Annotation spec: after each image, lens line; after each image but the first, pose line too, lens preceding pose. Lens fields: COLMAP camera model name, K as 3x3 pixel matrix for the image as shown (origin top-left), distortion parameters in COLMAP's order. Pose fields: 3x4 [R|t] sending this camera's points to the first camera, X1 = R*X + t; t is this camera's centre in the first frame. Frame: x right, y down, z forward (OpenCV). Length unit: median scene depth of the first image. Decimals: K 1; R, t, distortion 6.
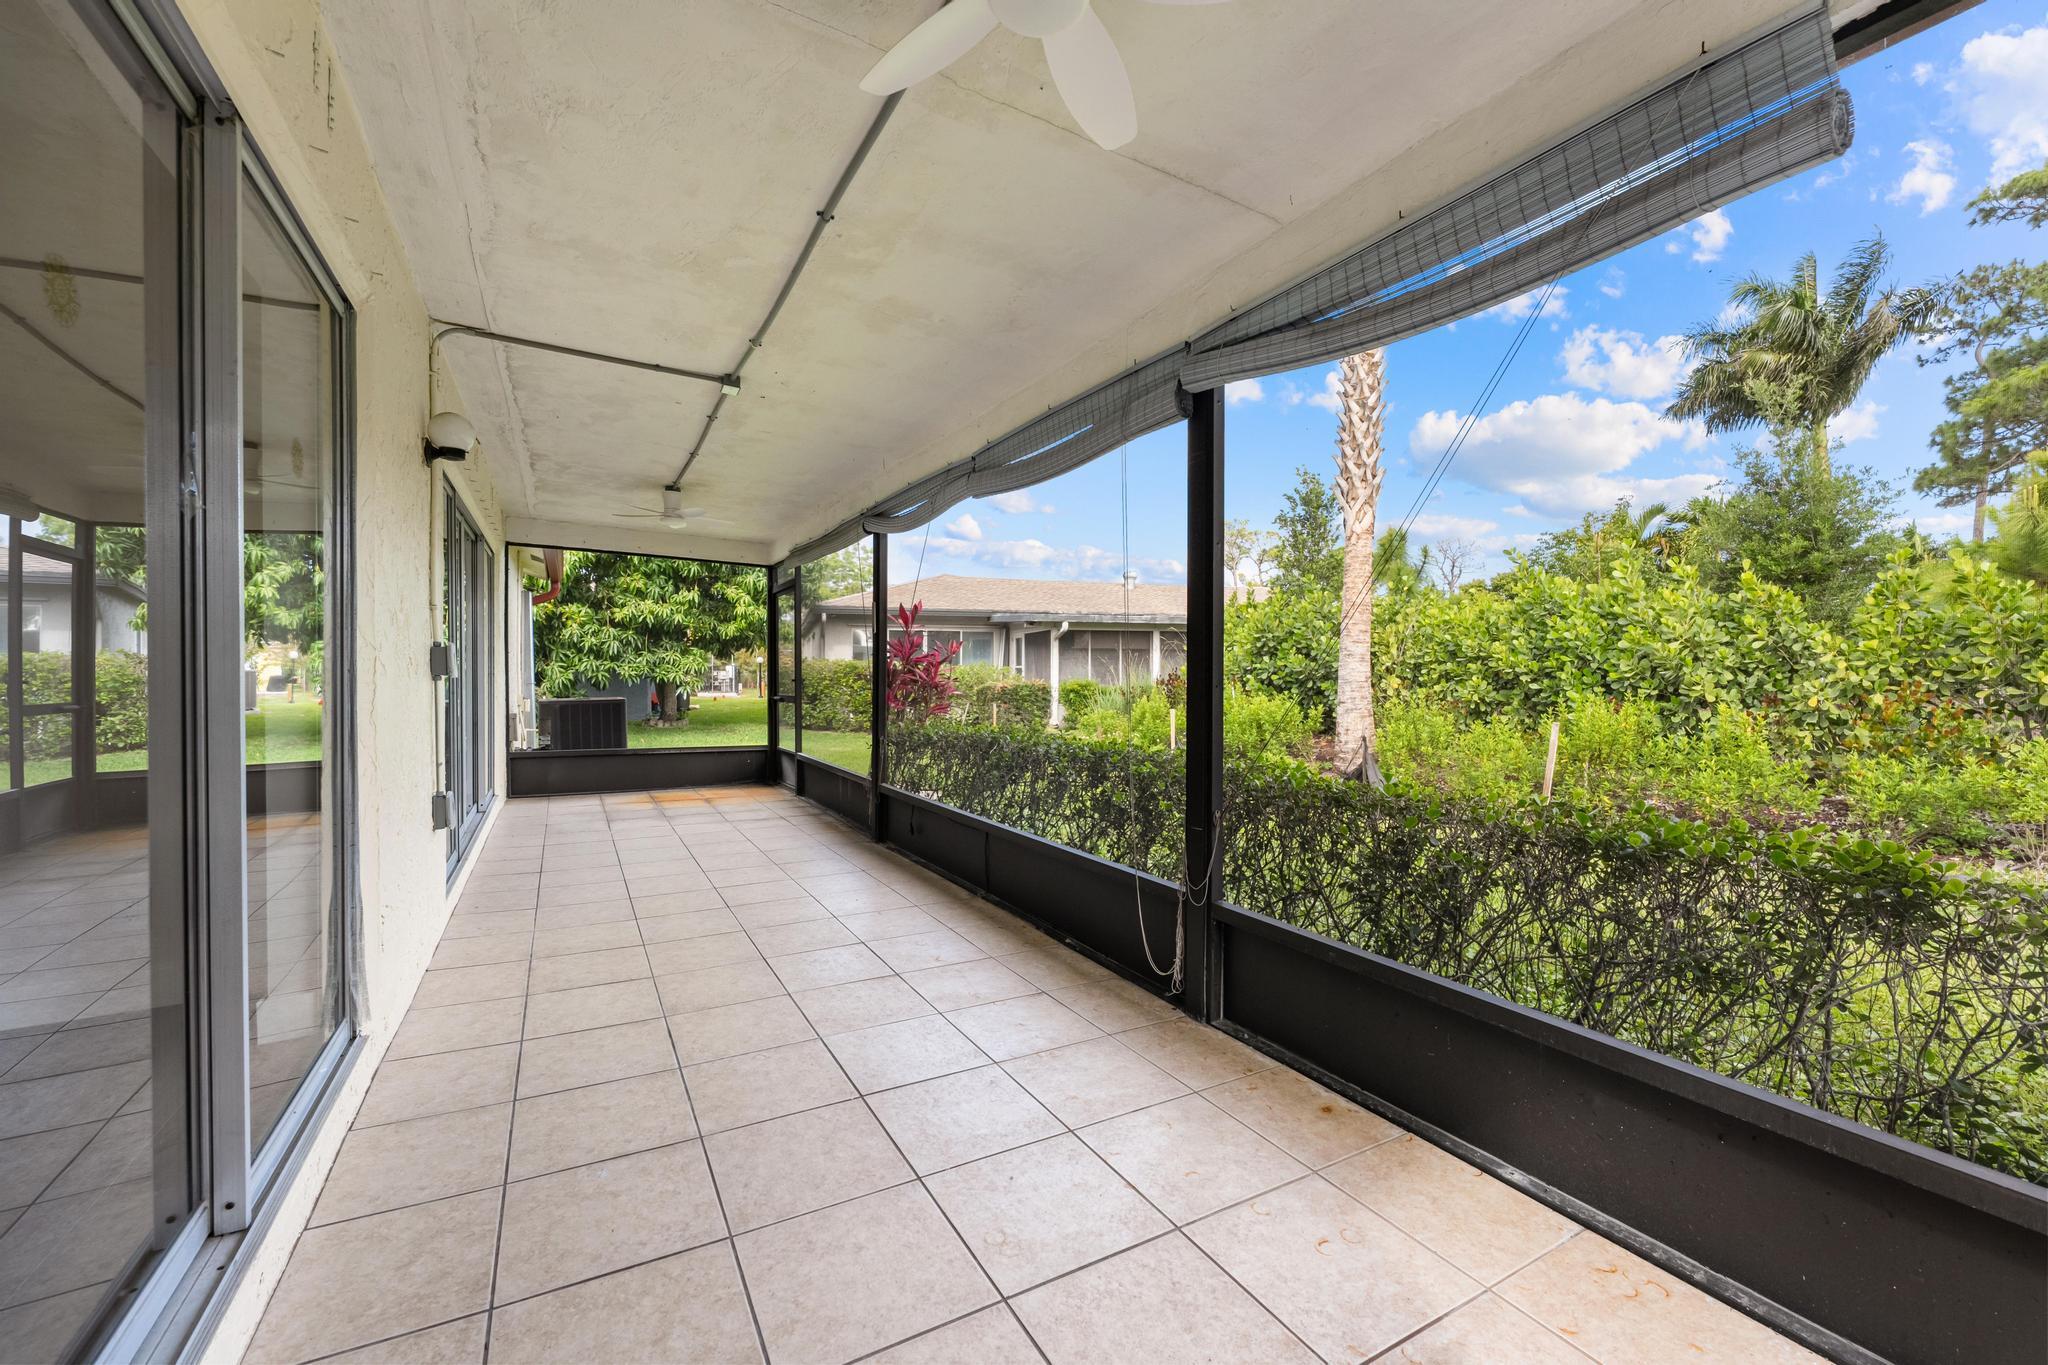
lens RADIAL K [[814.8, 0, 1021.0], [0, 814.8, 682.4], [0, 0, 1]] dist [0.000050, -0.000615]
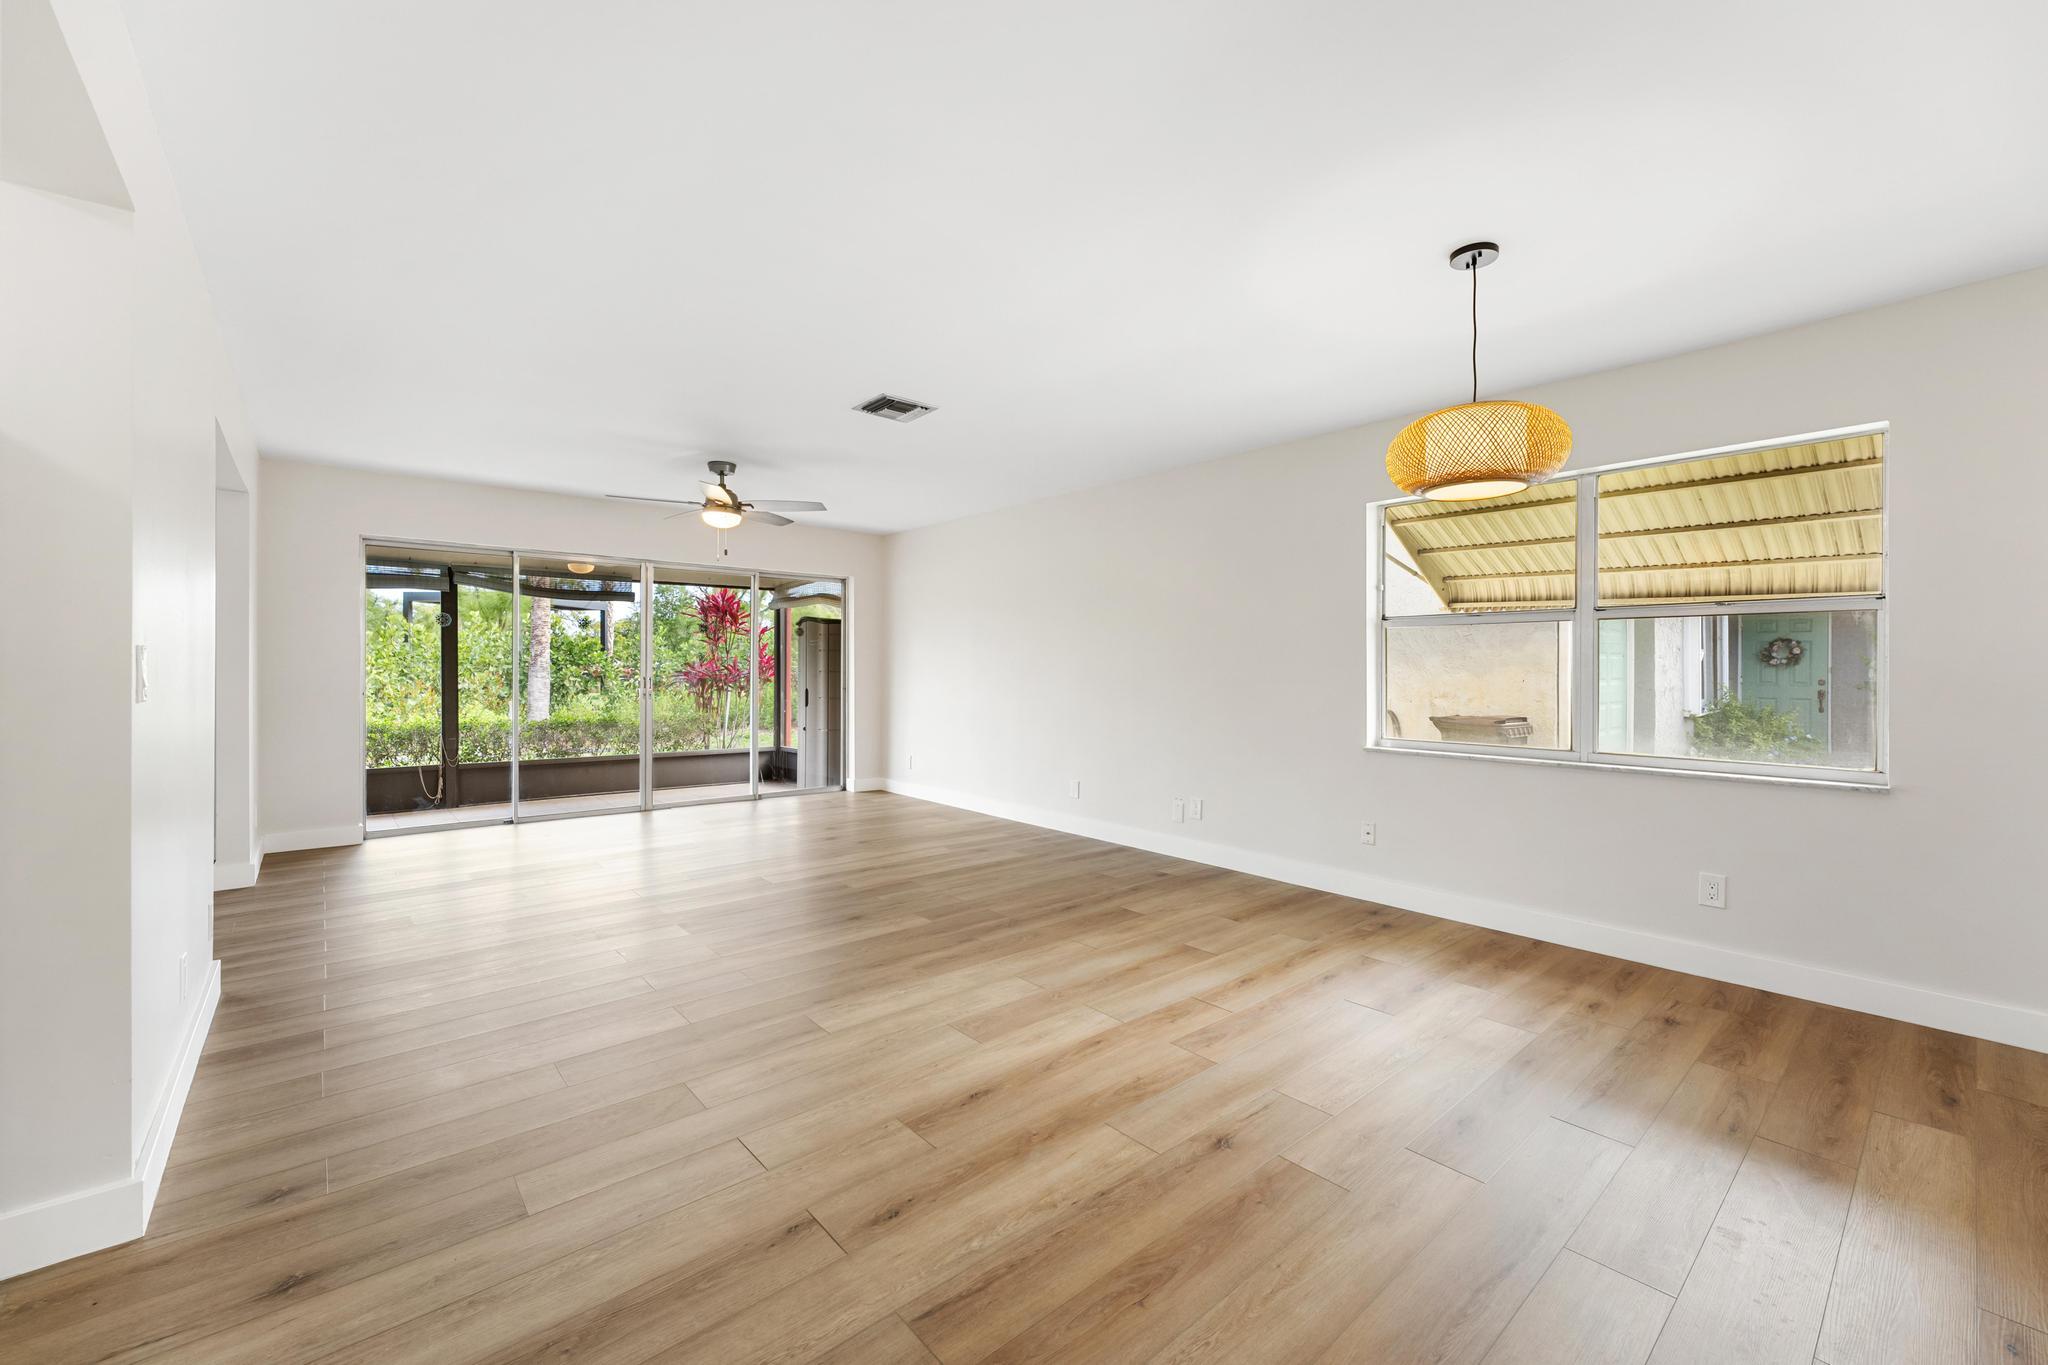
lens RADIAL K [[823.2, 0, 1022.9], [0, 823.2, 674.3], [0, 0, 1]] dist [-0.000194, -0.000473]
pose [[-0.193273, -0.011009, 0.981083, -1.609534], [0.004083, 0.999919, 0.012025, -0.041446], [-0.981136, 0.006330, -0.193213, -0.209723]]
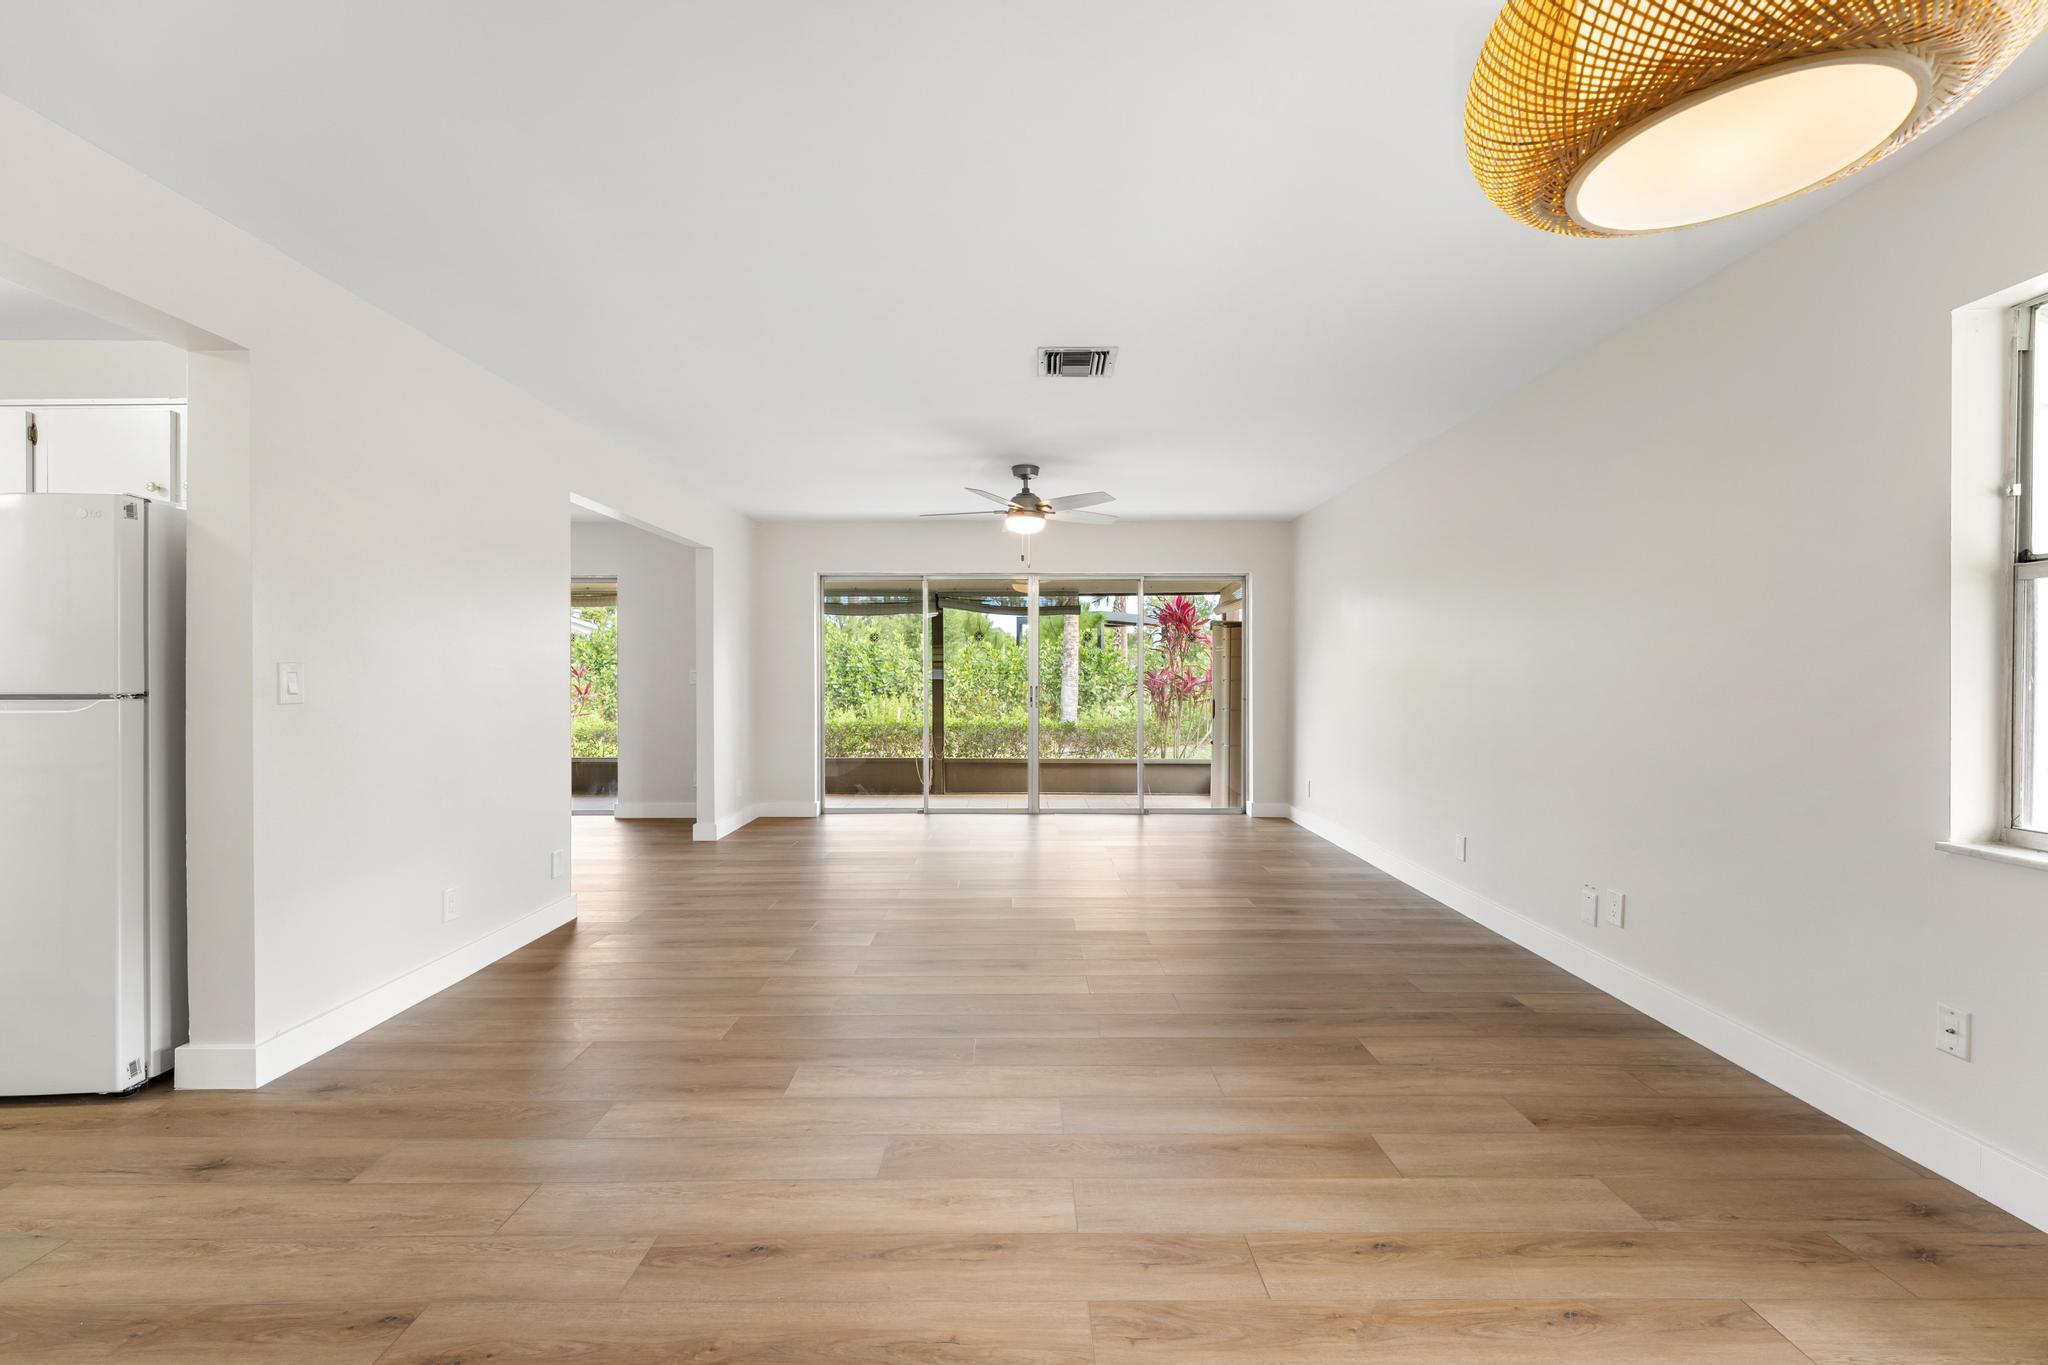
lens RADIAL K [[818.2, 0, 1019.7], [0, 818.2, 677.2], [0, 0, 1]] dist [-0.000971, -0.000203]
pose [[0.493062, -0.004994, 0.869980, -1.403075], [0.010836, 0.999941, -0.000402, -0.037892], [-0.869927, 0.009625, 0.493087, -0.526693]]
